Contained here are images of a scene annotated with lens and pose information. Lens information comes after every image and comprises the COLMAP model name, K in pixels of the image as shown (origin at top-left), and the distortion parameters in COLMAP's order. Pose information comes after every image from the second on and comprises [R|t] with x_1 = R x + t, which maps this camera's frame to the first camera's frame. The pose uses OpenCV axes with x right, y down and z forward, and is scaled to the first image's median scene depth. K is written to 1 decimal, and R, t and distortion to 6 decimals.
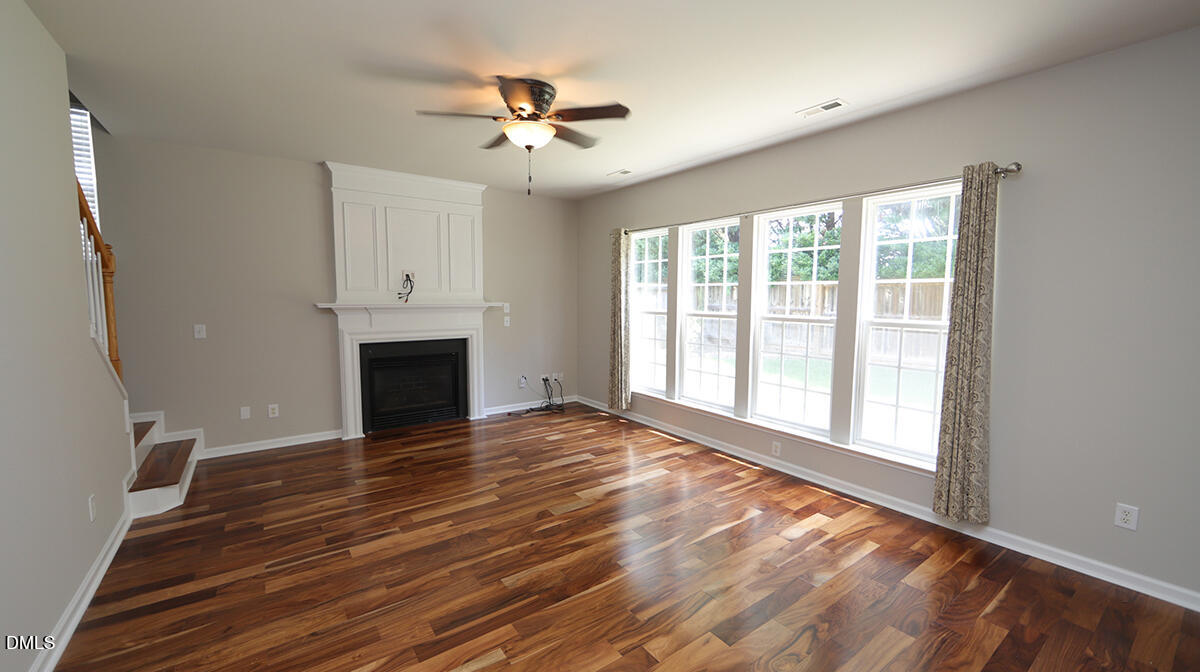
lens RADIAL K [[470.6, 0, 600.0], [0, 470.6, 336.0], [0, 0, 1]] dist [0.003162, 0.000506]
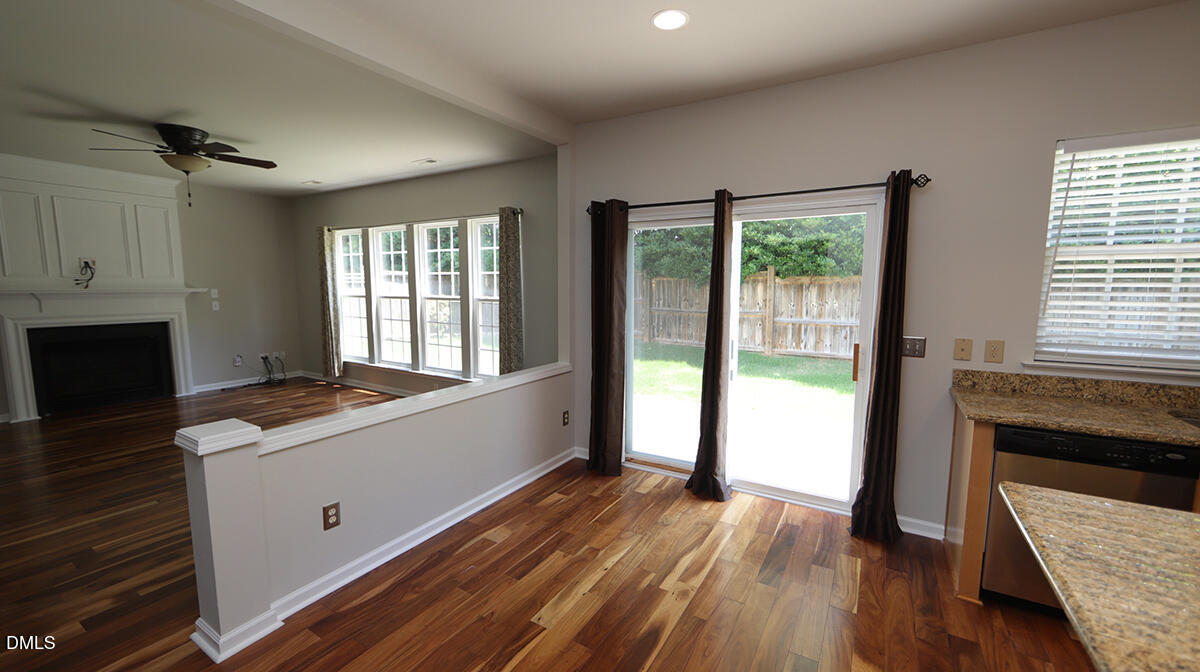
lens RADIAL K [[470.6, 0, 600.0], [0, 470.6, 336.0], [0, 0, 1]] dist [0.003162, 0.000506]
pose [[0.921344, -0.043800, 0.386274, 0.215223], [0.033993, 0.998904, 0.032185, 0.036876], [-0.387260, -0.016522, 0.921823, -0.388055]]
